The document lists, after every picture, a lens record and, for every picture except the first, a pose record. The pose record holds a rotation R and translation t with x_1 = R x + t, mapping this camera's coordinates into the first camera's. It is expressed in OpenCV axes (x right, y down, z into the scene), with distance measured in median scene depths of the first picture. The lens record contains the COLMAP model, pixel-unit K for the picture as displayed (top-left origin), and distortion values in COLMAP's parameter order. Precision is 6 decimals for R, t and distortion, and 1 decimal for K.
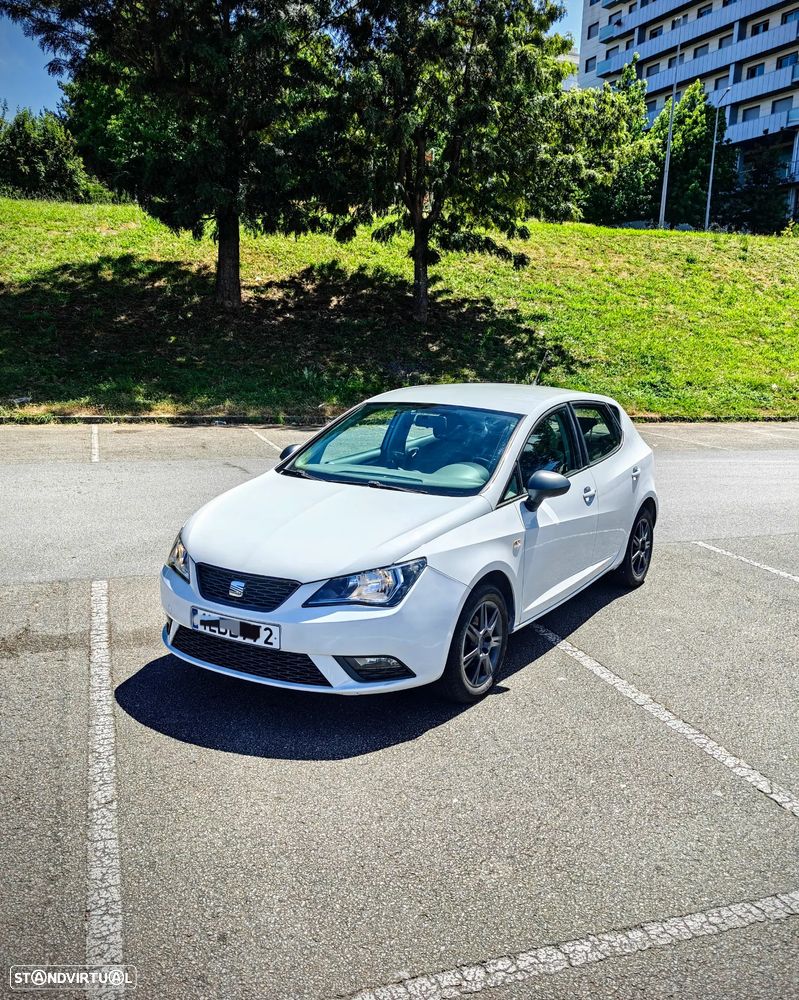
lens RADIAL K [[882.8, 0, 451.0], [0, 882.8, 501.0], [0, 0, 1]] dist [0.020930, 0.012076]
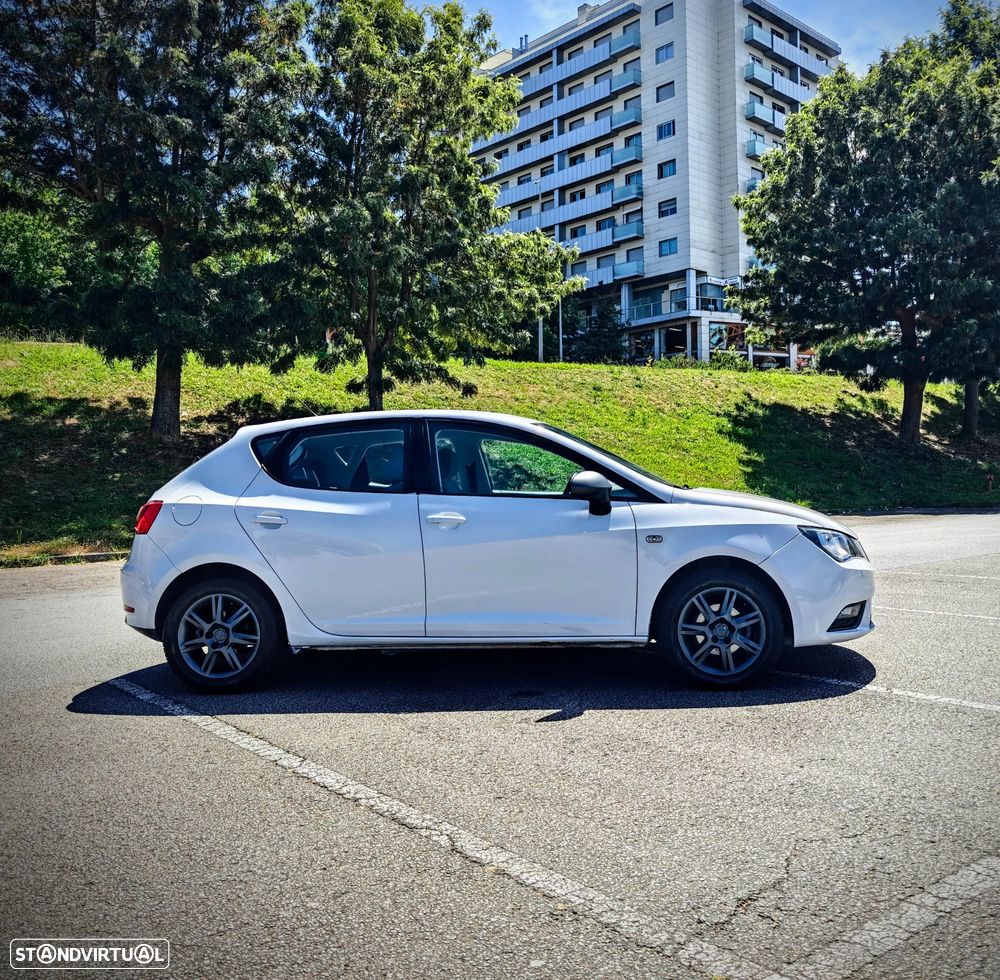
lens RADIAL K [[932.4, 0, 582.1], [0, 932.4, 460.1], [0, 0, 1]] dist [0.024594, 0.000000]
pose [[0.945087, -0.048333, 0.323226, -0.157969], [0.114108, 0.975564, -0.187763, 0.028819], [-0.306252, 0.214335, 0.927508, -0.022107]]
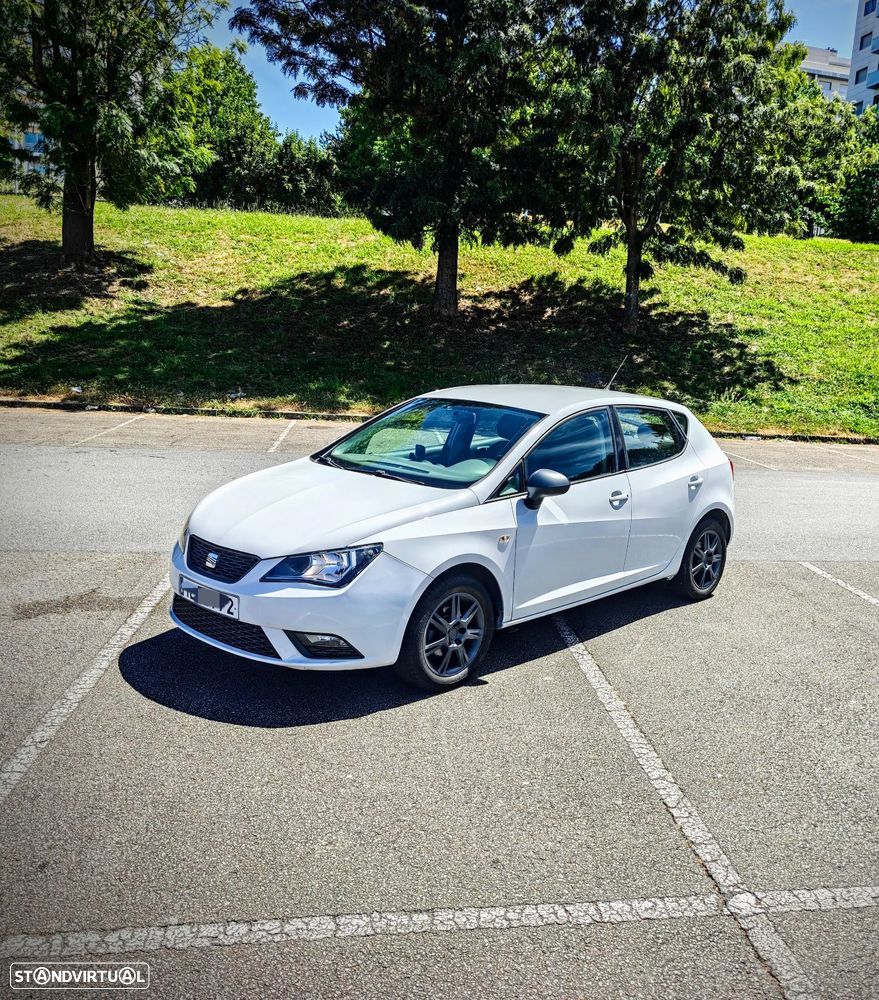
lens RADIAL K [[878.1, 0, 537.7], [0, 878.1, 499.8], [0, 0, 1]] dist [0.031642, -0.019386]
pose [[0.982700, 0.058737, -0.175645, 0.050640], [-0.061536, 0.998049, -0.010529, 0.002061], [0.174684, 0.021155, 0.984397, 0.003307]]
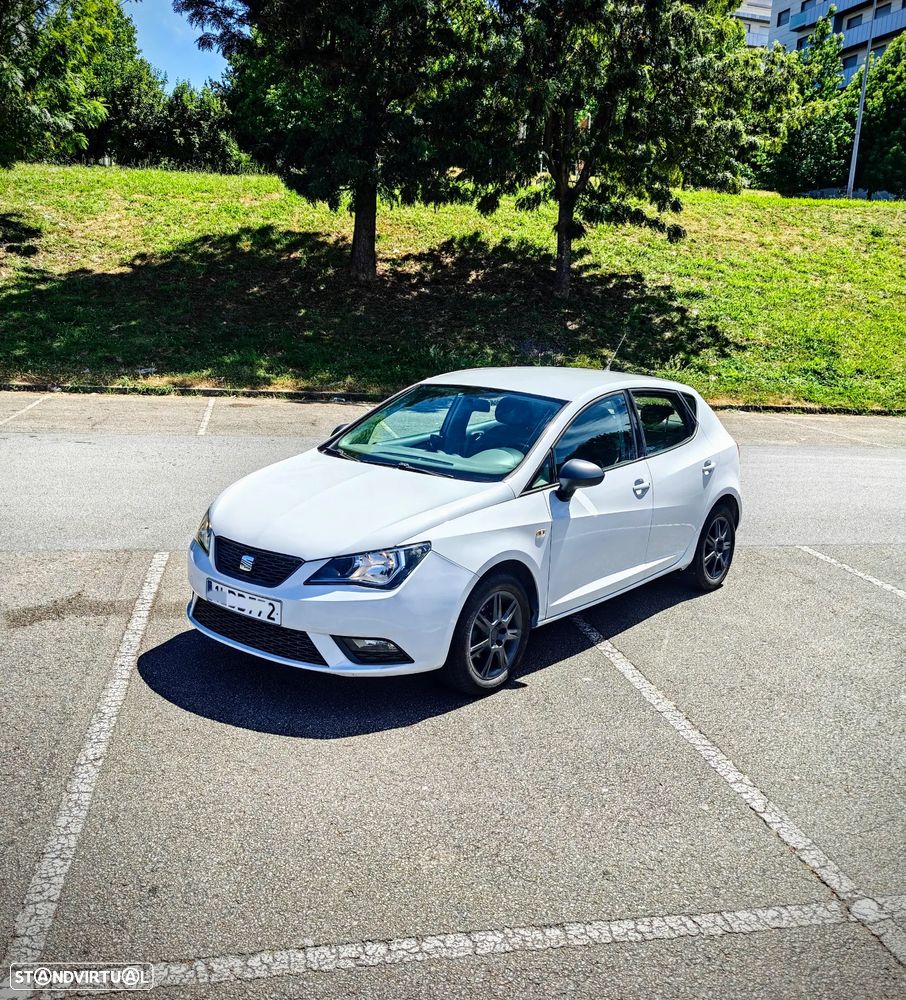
lens RADIAL K [[959.6, 0, 471.2], [0, 959.6, 449.4], [0, 0, 1]] dist [0.024403, 0.000000]
pose [[0.988418, 0.038734, -0.146732, 0.026514], [-0.044784, 0.998268, -0.038147, -0.000139], [0.145000, 0.044277, 0.988440, -0.009781]]
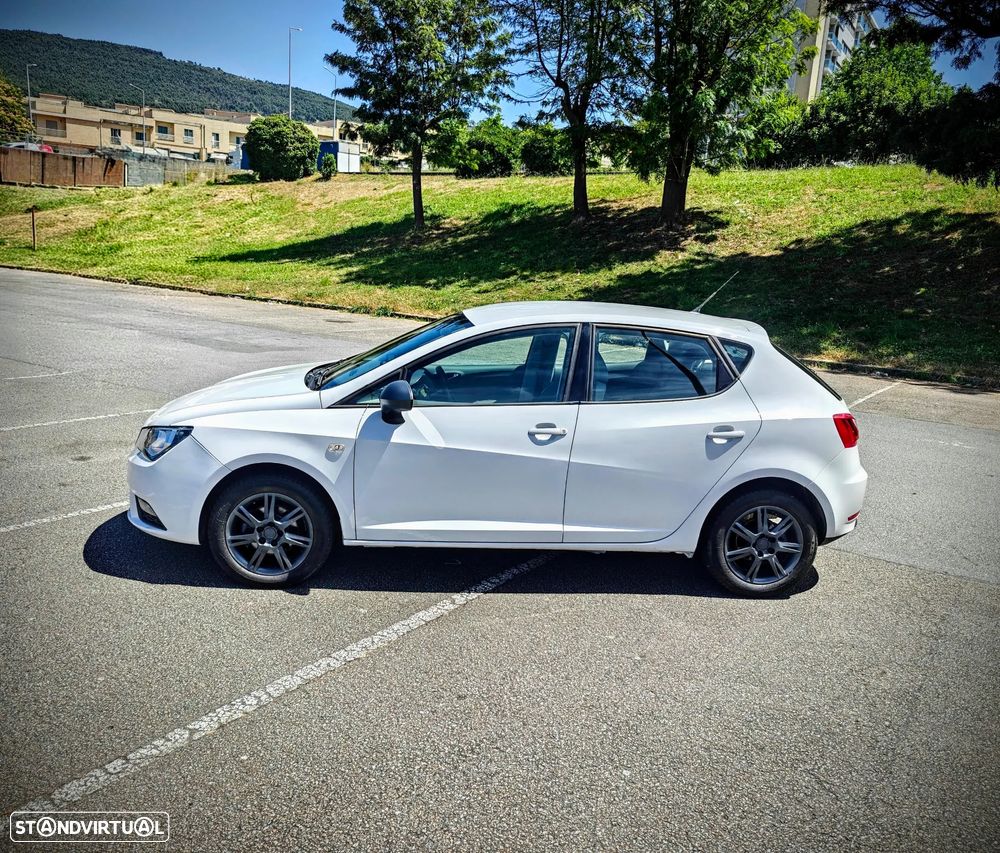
lens RADIAL K [[829.0, 0, 516.6], [0, 829.0, 398.8], [0, 0, 1]] dist [0.014145, 0.014972]
pose [[0.578657, 0.137987, -0.803813, 0.158470], [-0.187917, 0.981623, 0.033232, -0.012324], [0.793626, 0.131820, 0.593953, 0.109173]]
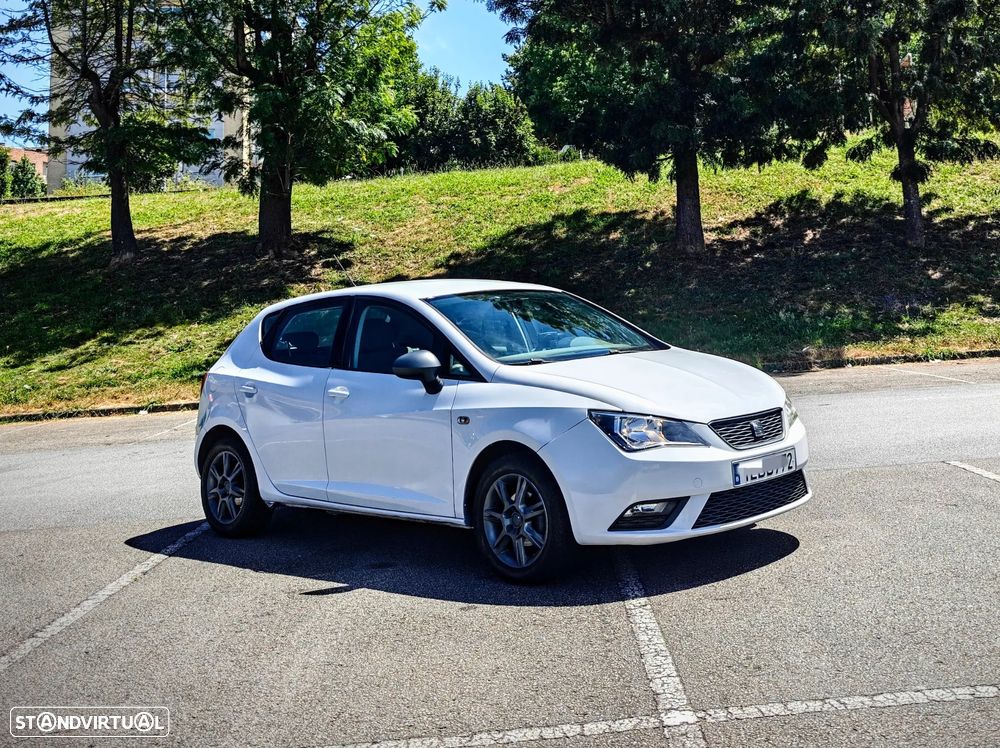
lens RADIAL K [[1114.0, 0, 628.7], [0, 1114.0, 156.4], [0, 0, 1]] dist [0.045858, 0.000000]
pose [[0.953337, -0.126355, -0.274196, 0.006815], [0.036919, 0.950182, -0.309501, 0.031209], [0.299643, 0.284936, 0.910508, -0.057296]]
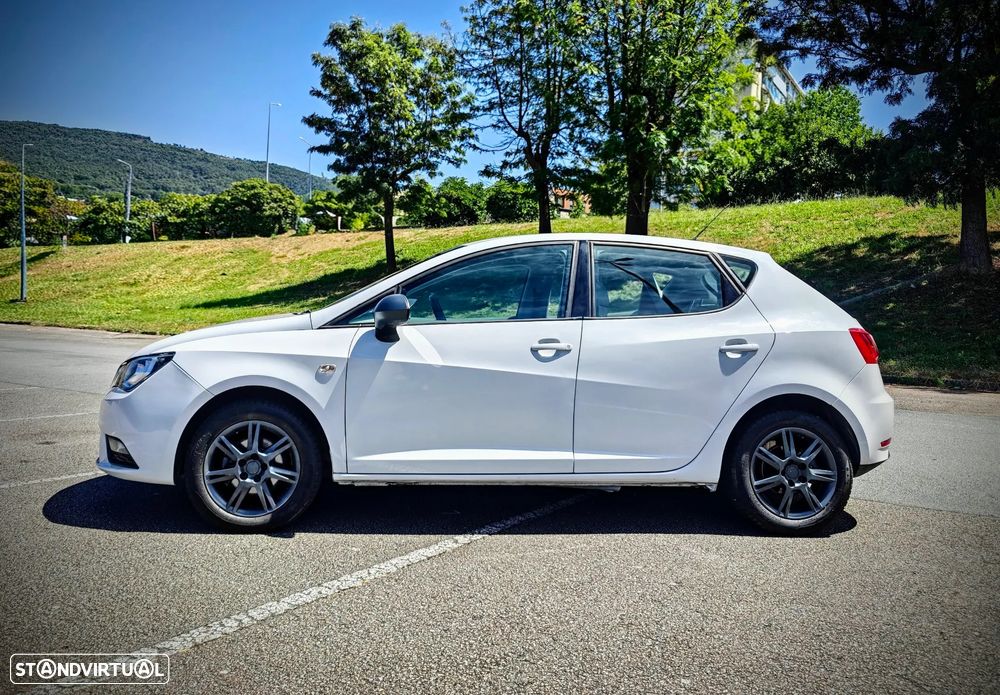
lens RADIAL K [[819.9, 0, 486.9], [0, 819.9, 250.6], [0, 0, 1]] dist [0.023819, -0.008512]
pose [[0.582237, -0.079397, -0.809133, 0.149261], [-0.155593, 0.965944, -0.206746, 0.014057], [0.797992, 0.246270, 0.550054, 0.114108]]
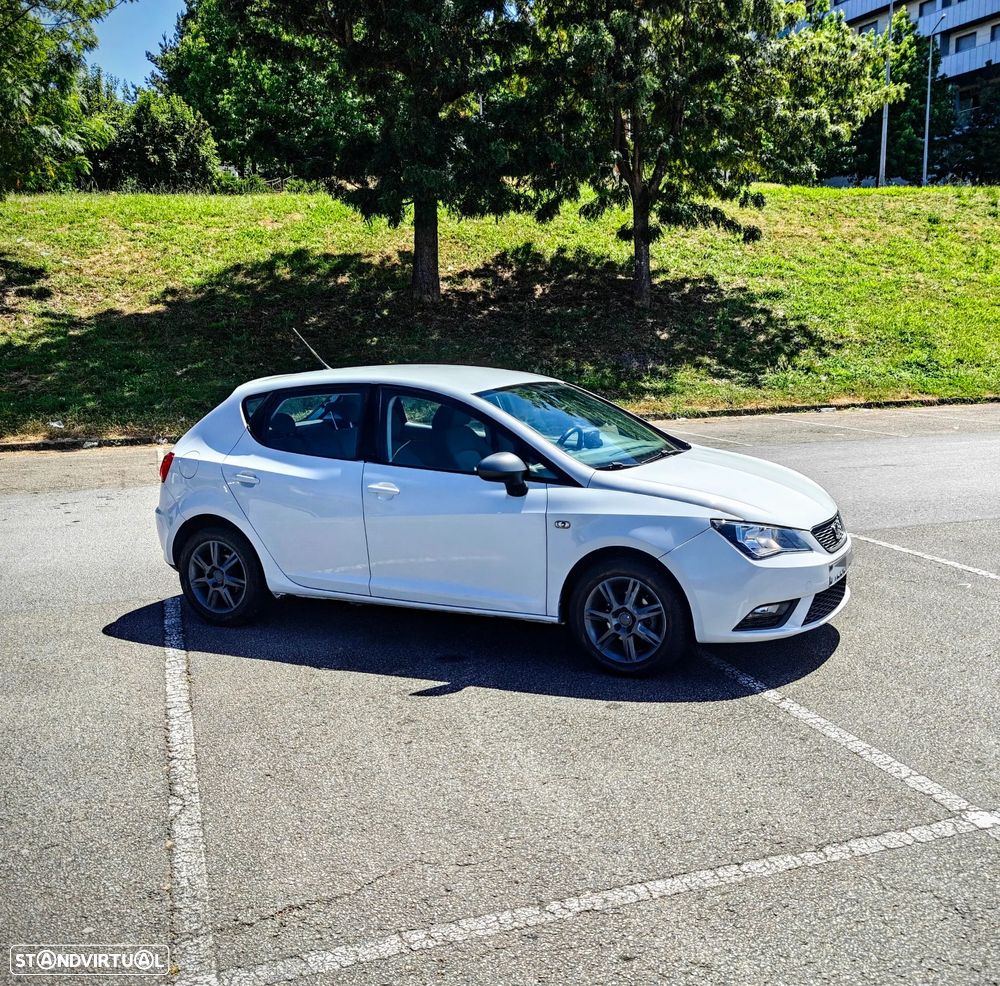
lens RADIAL K [[1068.8, 0, 583.6], [0, 1068.8, 508.5], [0, 0, 1]] dist [0.024470, 0.000000]
pose [[0.998574, -0.047921, -0.023527, -0.079127], [0.047520, 0.998720, -0.017340, 0.012386], [0.024328, 0.016198, 0.999573, -0.059242]]
